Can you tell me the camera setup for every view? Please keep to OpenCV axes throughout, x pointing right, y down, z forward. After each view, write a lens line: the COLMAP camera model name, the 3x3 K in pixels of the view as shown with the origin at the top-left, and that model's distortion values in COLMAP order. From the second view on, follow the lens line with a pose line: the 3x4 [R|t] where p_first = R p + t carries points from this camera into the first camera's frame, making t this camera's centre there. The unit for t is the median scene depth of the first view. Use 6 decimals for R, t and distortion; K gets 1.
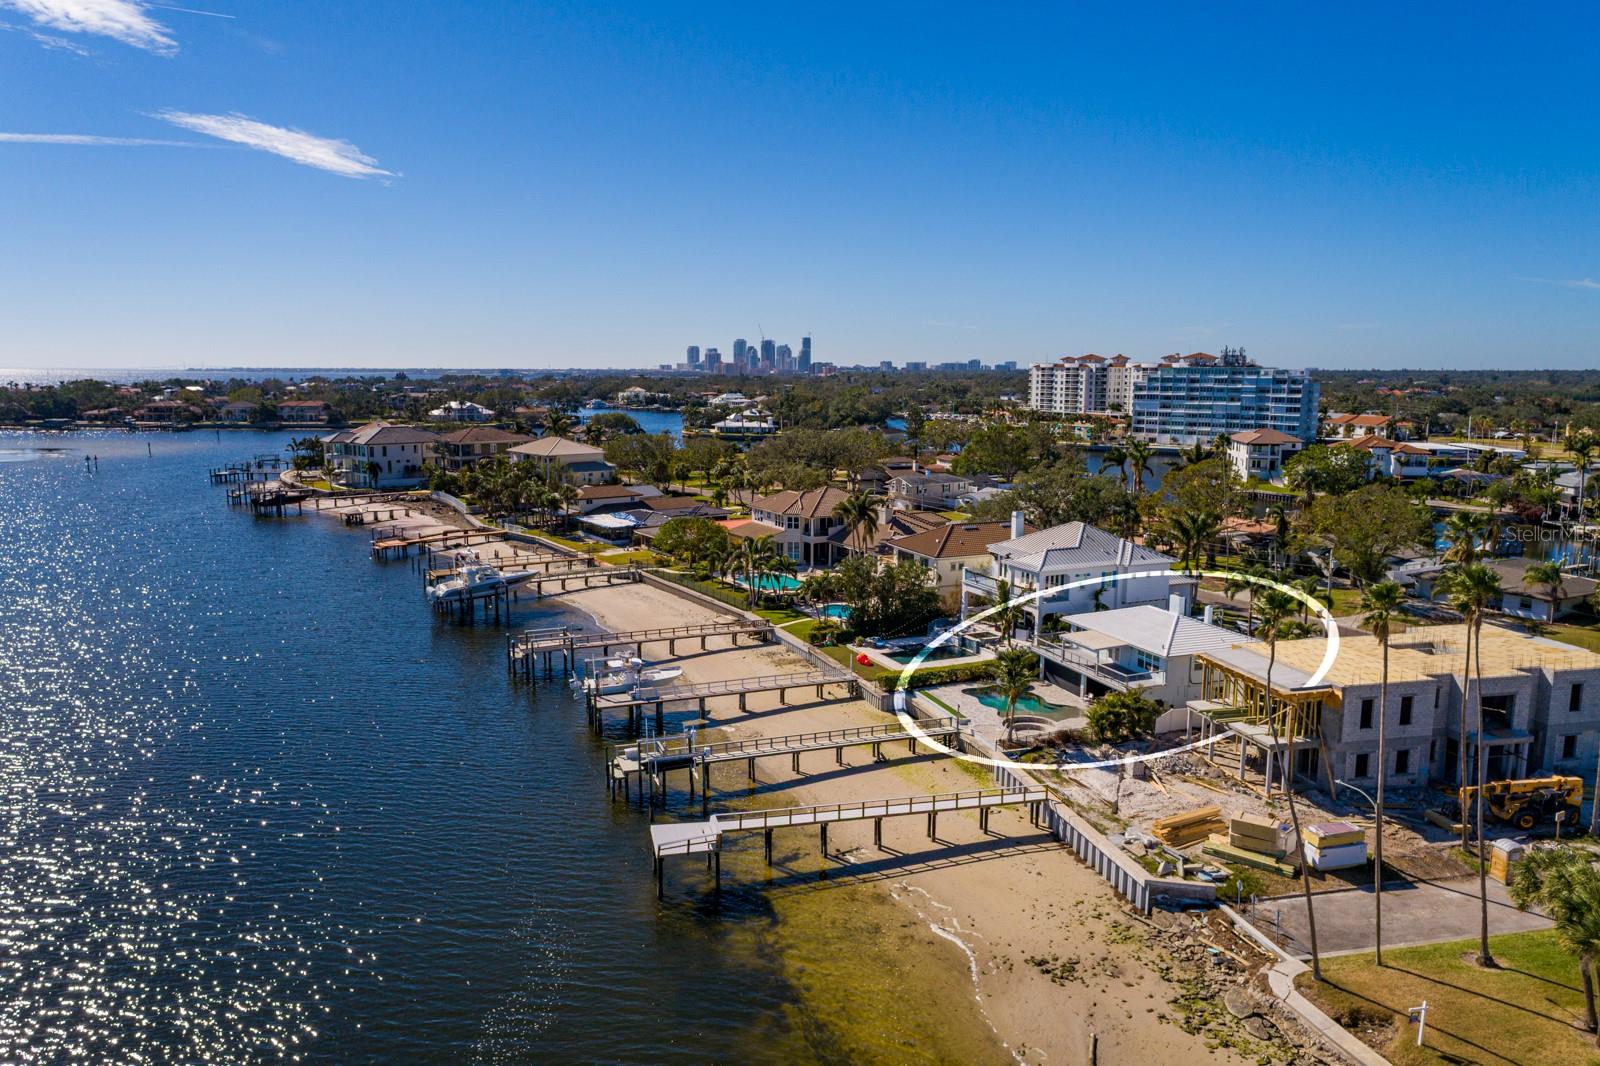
lens RADIAL K [[1089.3, 0, 800.0], [0, 1089.3, 533.0], [0, 0, 1]] dist [-0.010460, 0.018711]
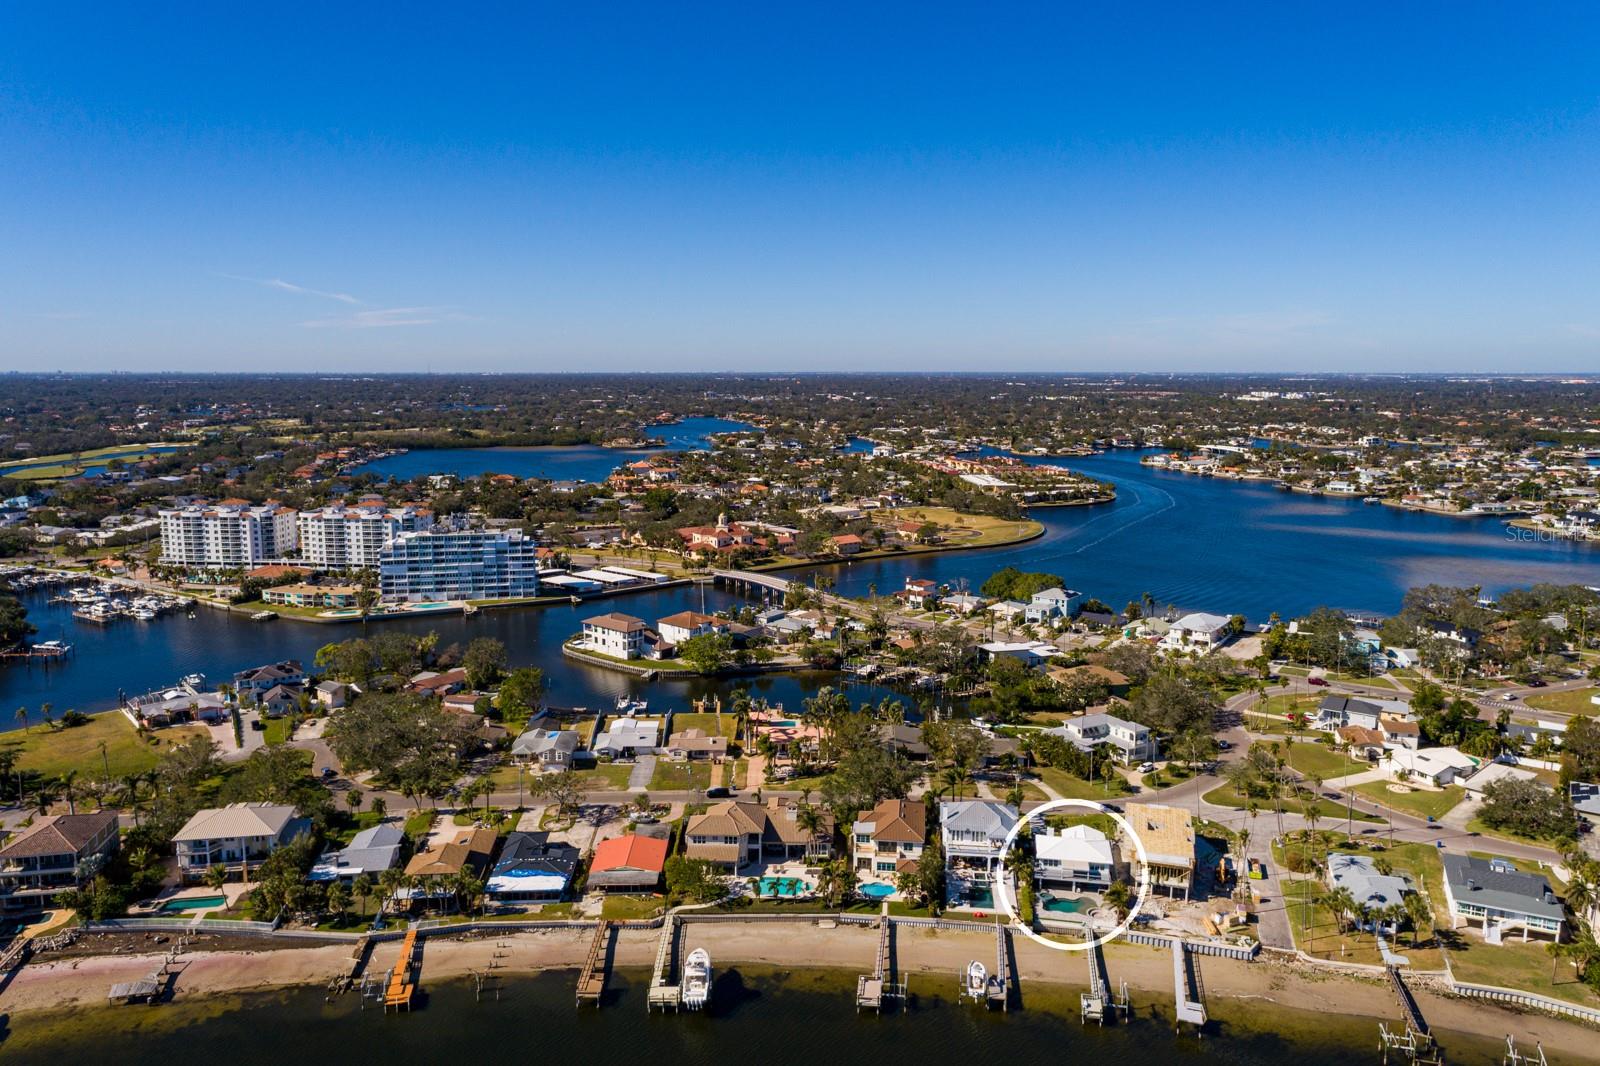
lens RADIAL K [[1095.2, 0, 798.5], [0, 1095.2, 535.8], [0, 0, 1]] dist [-0.001020, 0.008902]
pose [[0.511826, -0.133828, 0.848601, -0.430864], [0.126991, 0.988726, 0.079332, -0.192344], [-0.849651, 0.067161, 0.523051, 0.052813]]
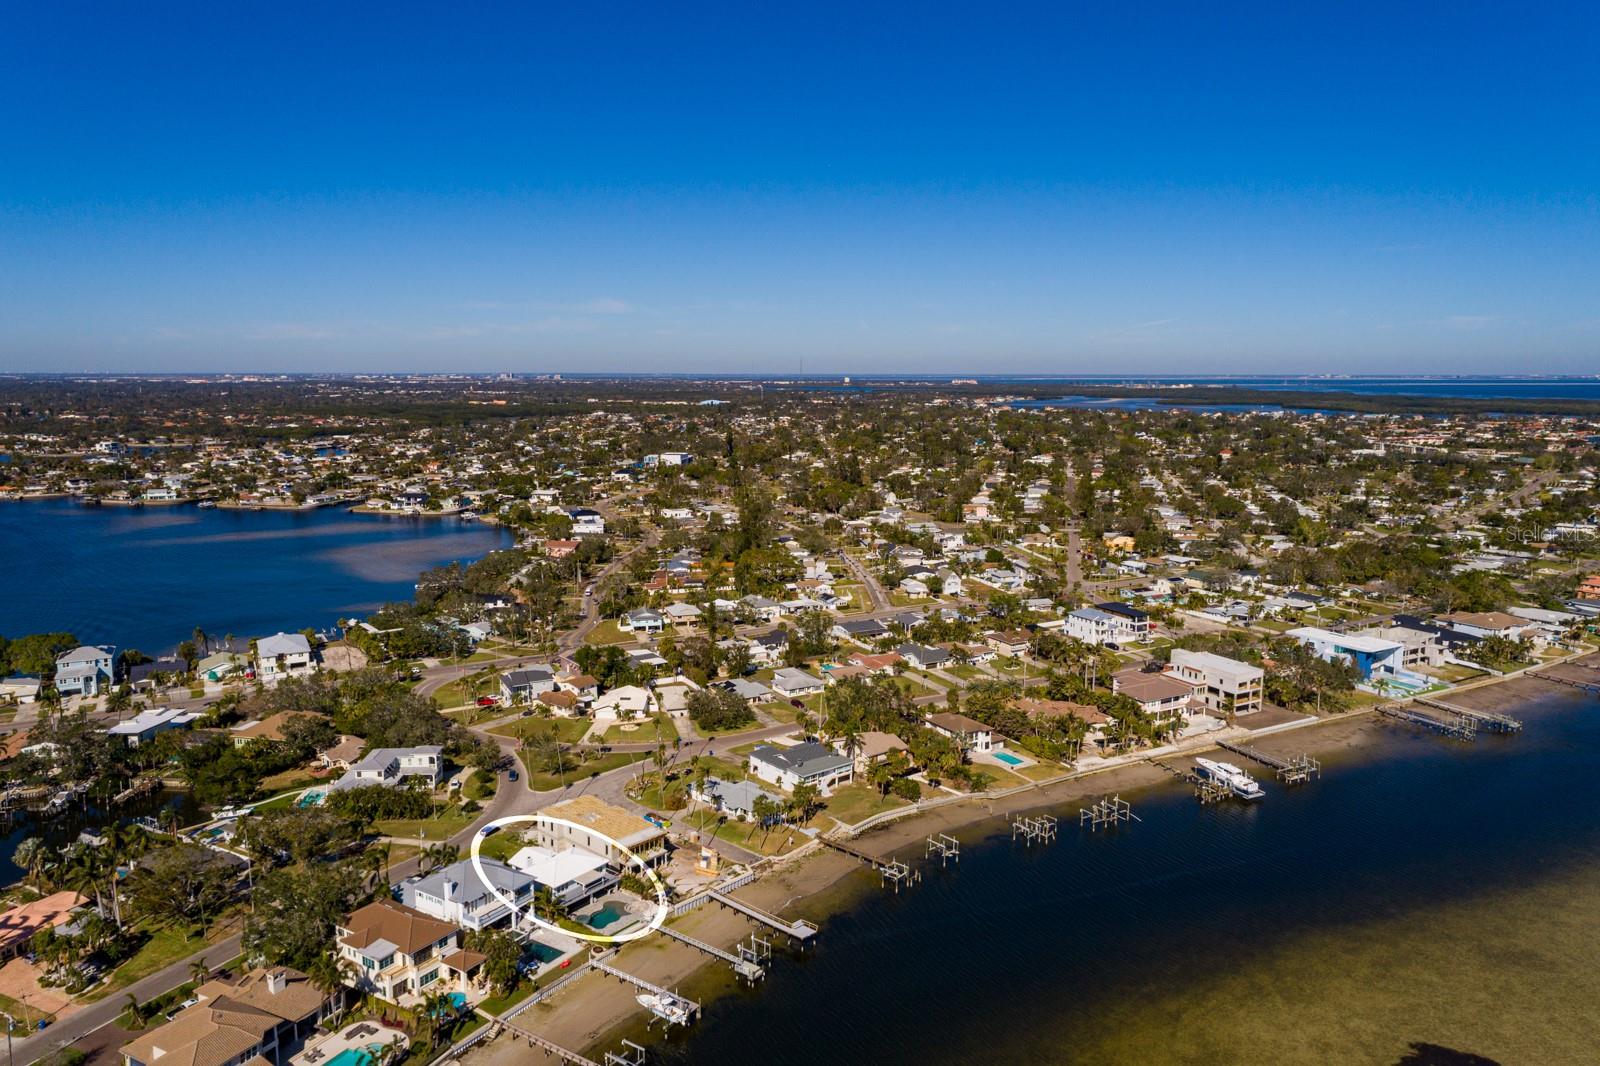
lens RADIAL K [[1104.4, 0, 800.0], [0, 1104.4, 533.0], [0, 0, 1]] dist [-0.000720, 0.007300]
pose [[-0.552024, -0.126619, 0.824158, -0.401887], [0.117833, 0.966638, 0.227433, -0.241065], [-0.825460, 0.222662, -0.518688, 0.376804]]
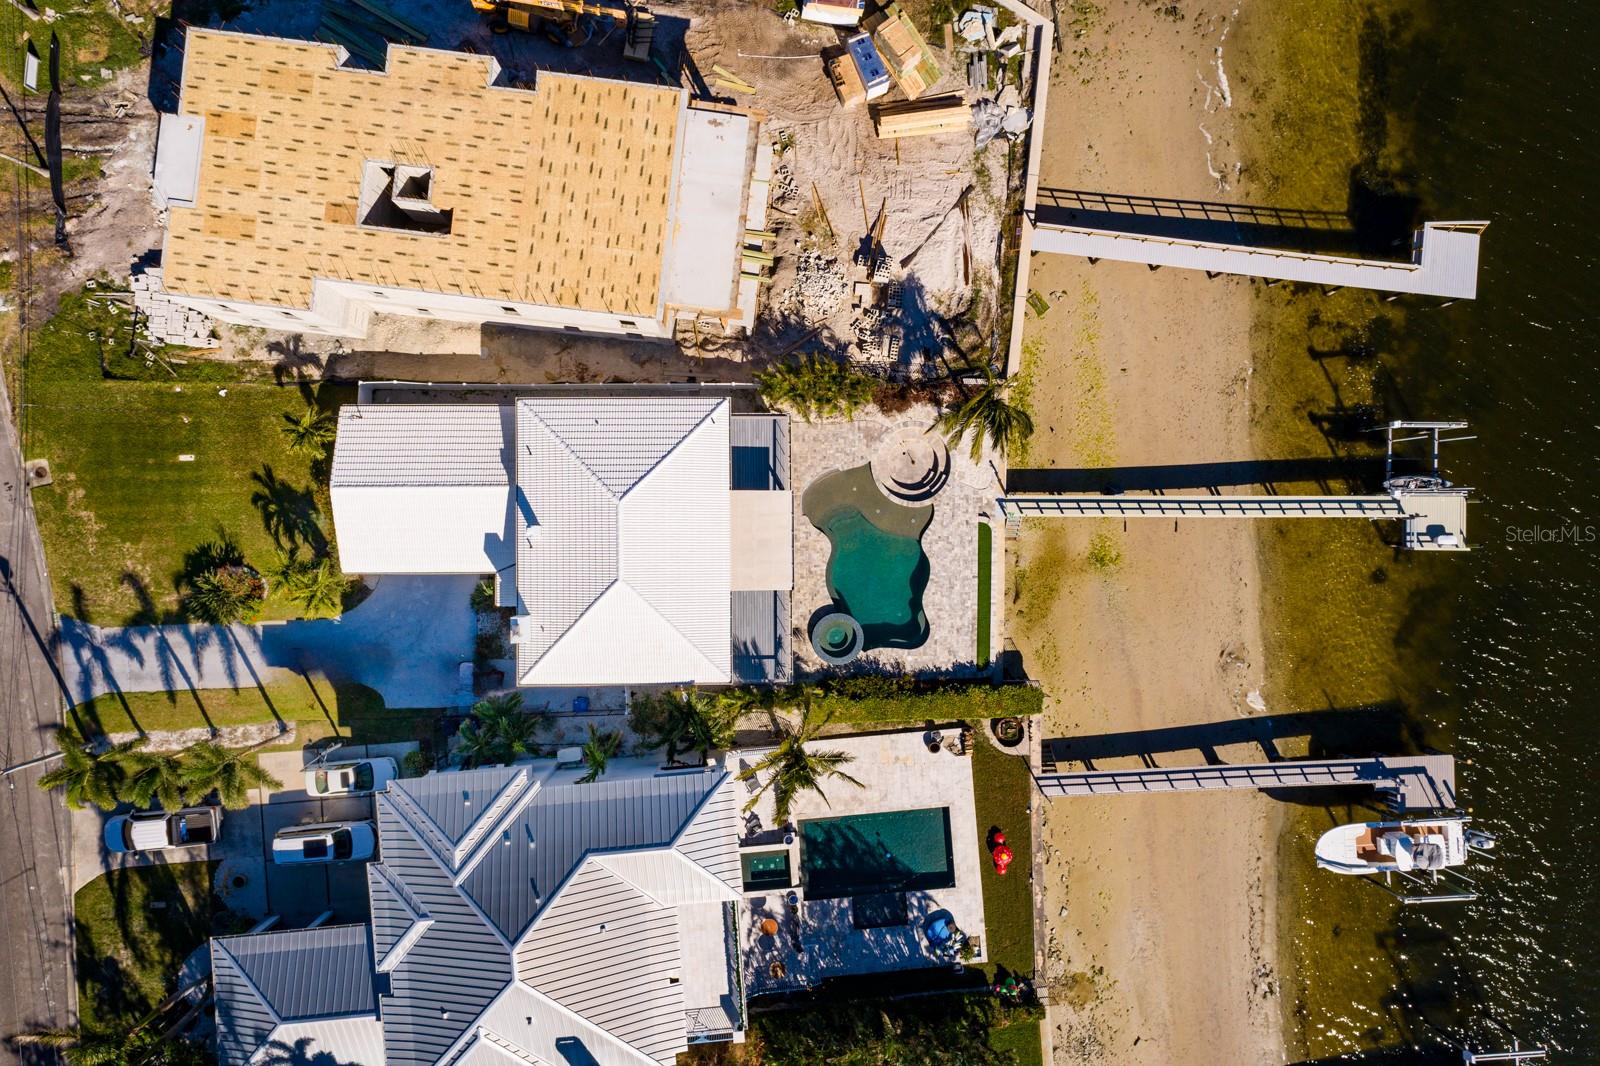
lens RADIAL K [[1166.9, 0, 834.9], [0, 1166.9, 529.6], [0, 0, 1]] dist [-0.002904, 0.000327]
pose [[-0.938842, -0.341425, -0.044772, 0.059273], [0.002326, -0.136305, 0.990664, -0.124700], [-0.344340, 0.929973, 0.128763, 0.201840]]
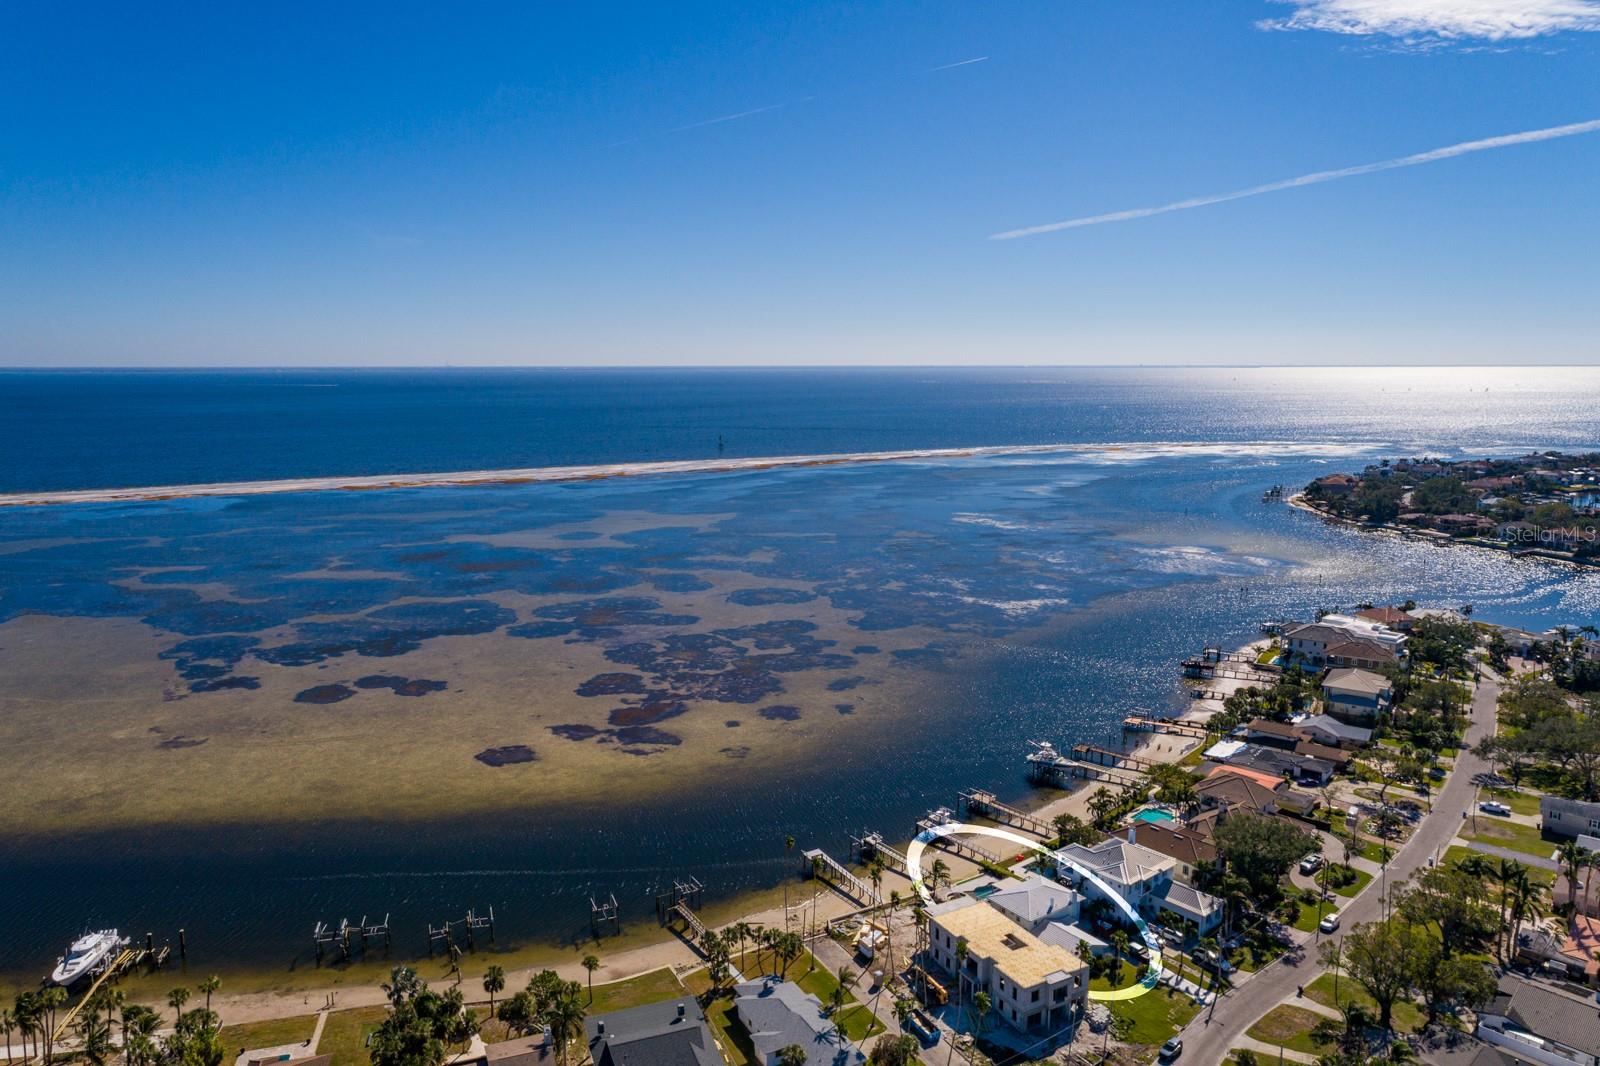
lens RADIAL K [[1095.2, 0, 798.5], [0, 1095.2, 535.8], [0, 0, 1]] dist [-0.001020, 0.008902]
pose [[0.259066, 0.146956, -0.954614, 0.490902], [-0.139469, 0.983691, 0.113583, -0.177989], [0.955737, 0.103714, 0.275336, -0.020025]]
